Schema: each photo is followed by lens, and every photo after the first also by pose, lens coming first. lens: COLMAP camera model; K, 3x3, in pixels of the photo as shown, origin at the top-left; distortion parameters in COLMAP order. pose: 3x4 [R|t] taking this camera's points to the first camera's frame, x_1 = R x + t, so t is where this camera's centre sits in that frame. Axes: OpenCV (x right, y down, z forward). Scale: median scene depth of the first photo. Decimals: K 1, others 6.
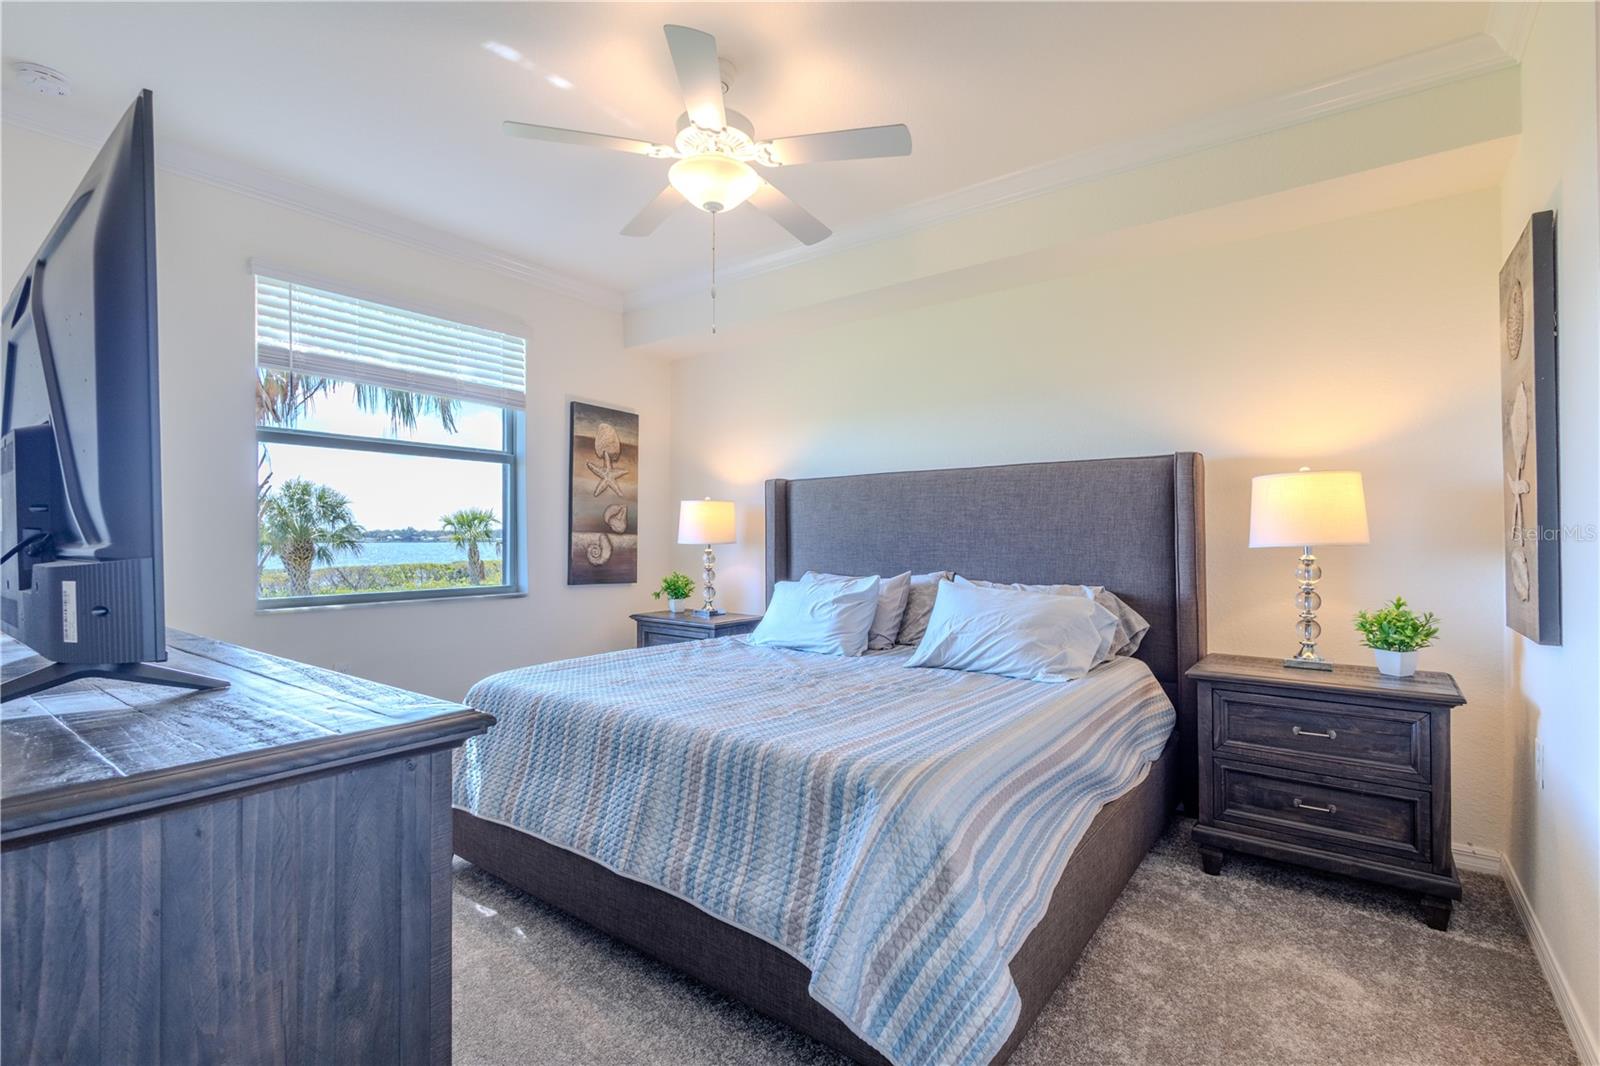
lens RADIAL K [[724.2, 0, 800.0], [0, 724.2, 533.0], [0, 0, 1]] dist [0.003199, -0.000176]
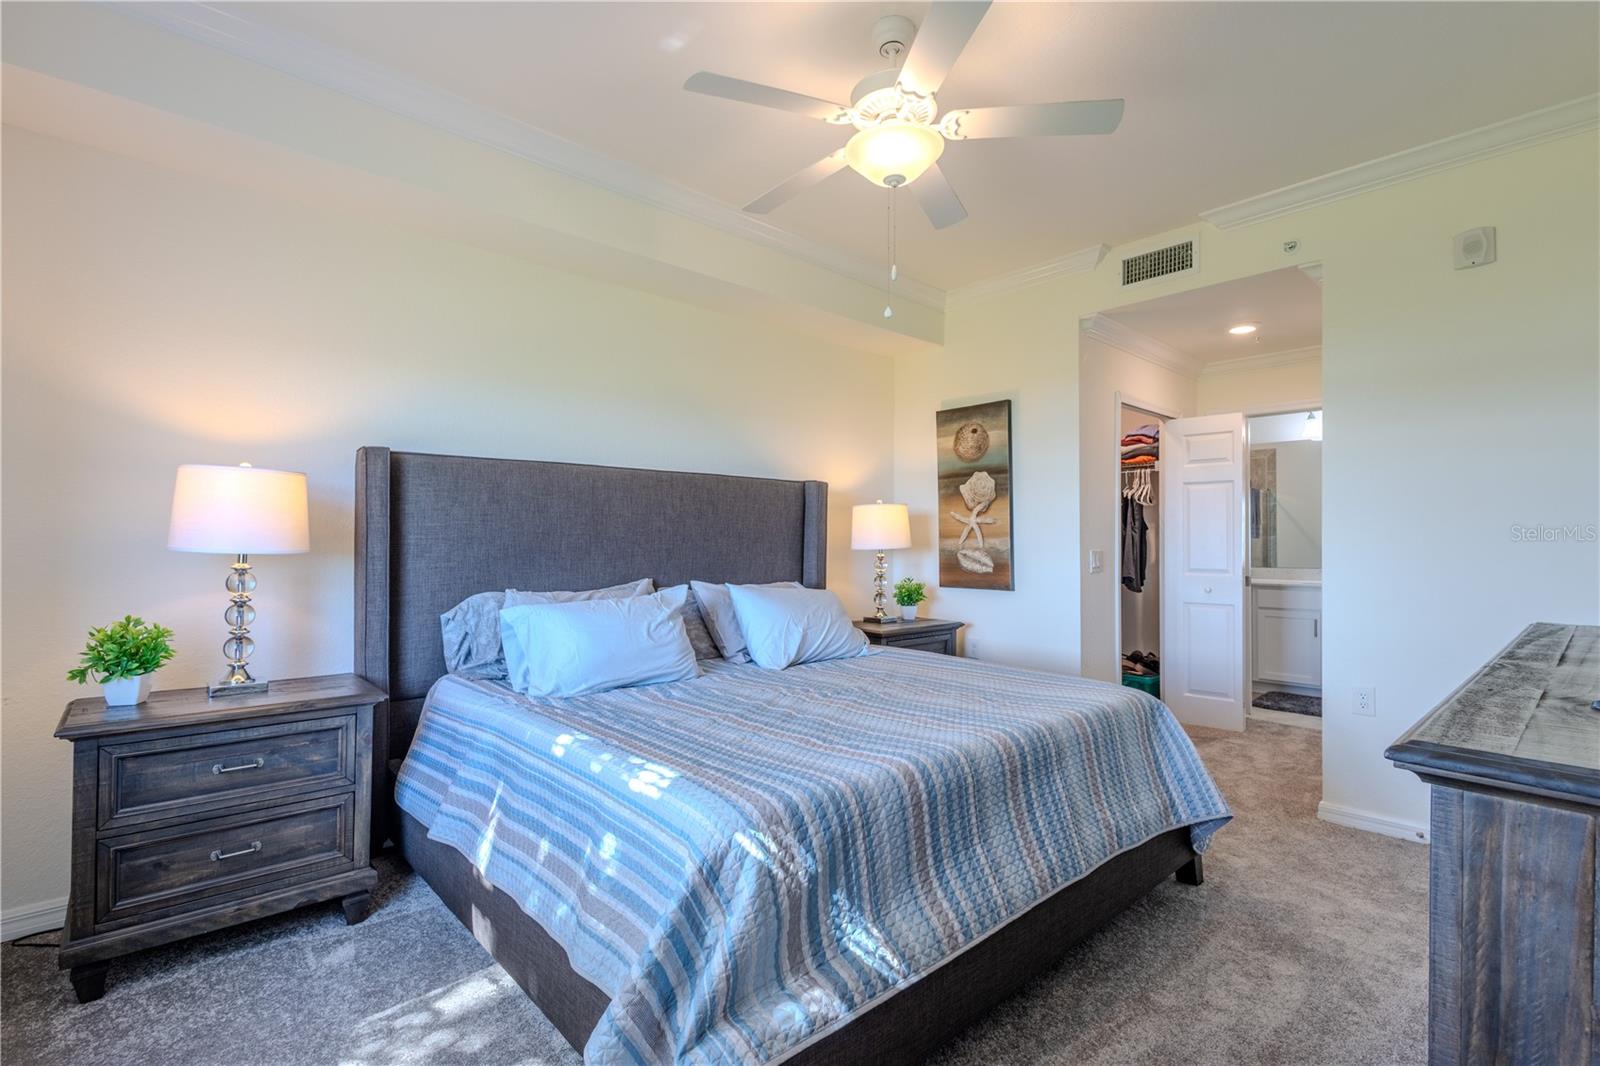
lens RADIAL K [[727.4, 0, 804.3], [0, 727.4, 534.3], [0, 0, 1]] dist [0.003260, -0.000203]
pose [[0.177392, 0.019746, 0.983942, -0.599986], [0.001003, 0.999795, -0.020245, 0.012809], [-0.984140, 0.004578, 0.177335, 0.564137]]
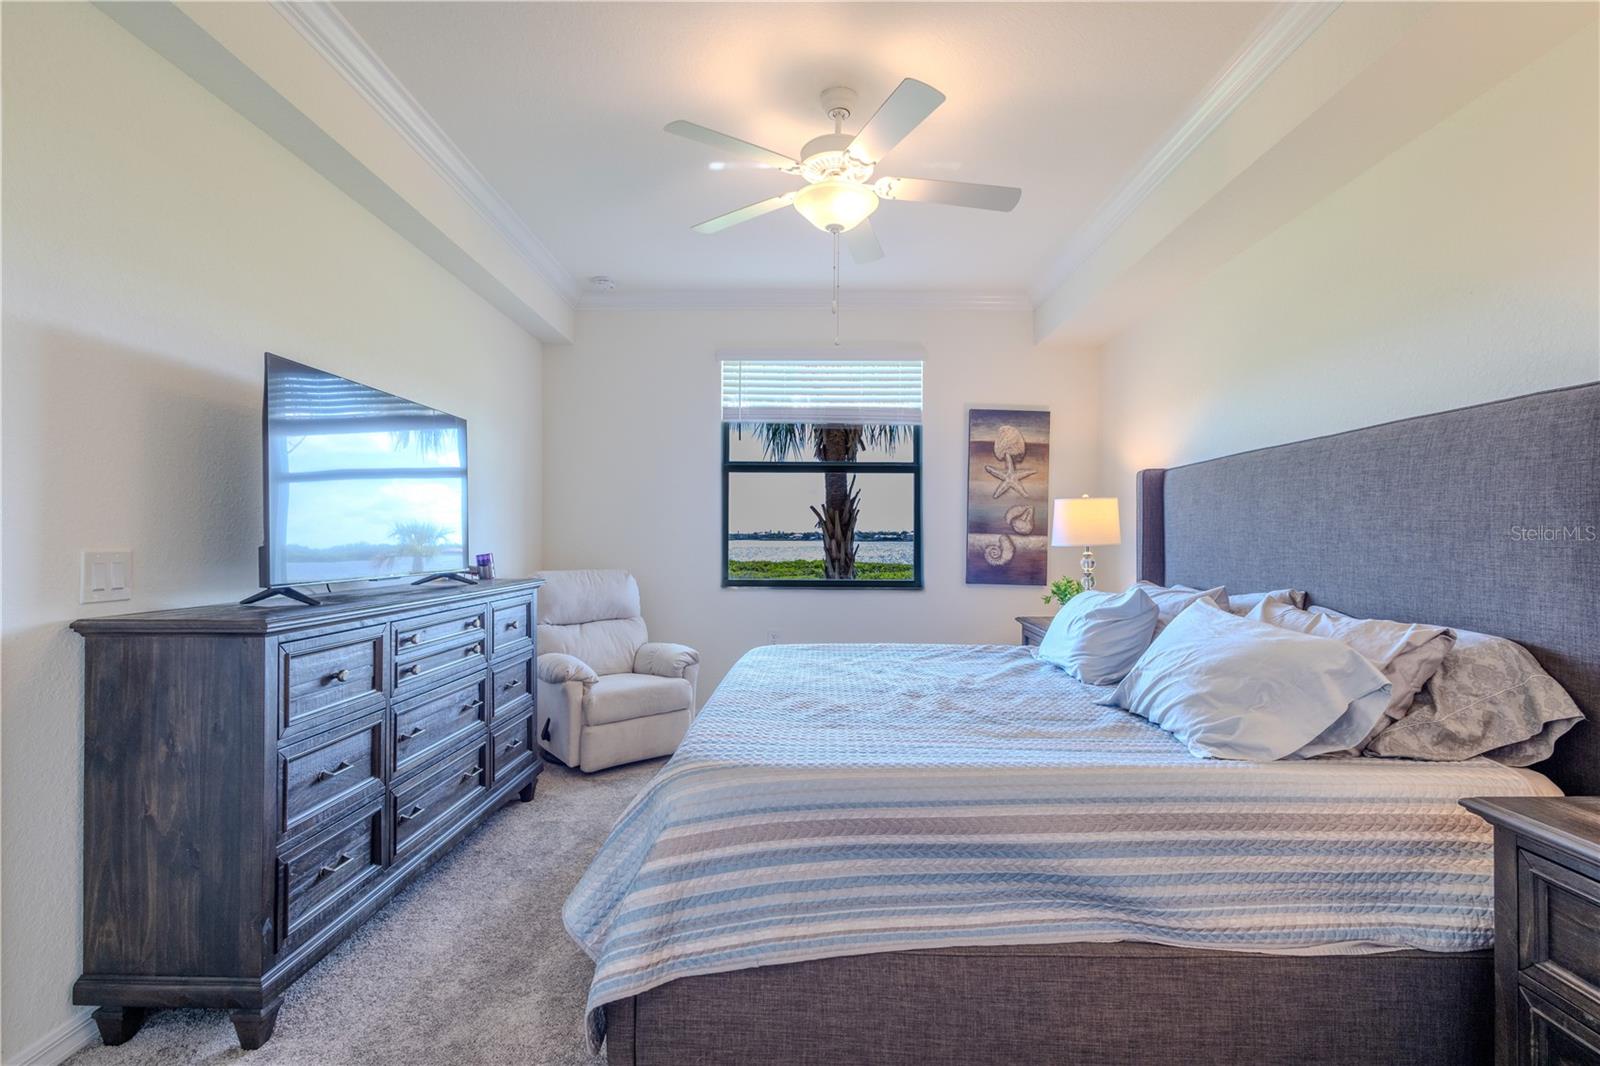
lens RADIAL K [[724.2, 0, 800.0], [0, 724.2, 533.0], [0, 0, 1]] dist [0.003199, -0.000176]
pose [[0.602623, -0.003211, -0.798019, 0.407557], [0.002041, 0.999995, -0.002482, 0.000031], [0.798023, -0.000134, 0.602627, 0.185388]]
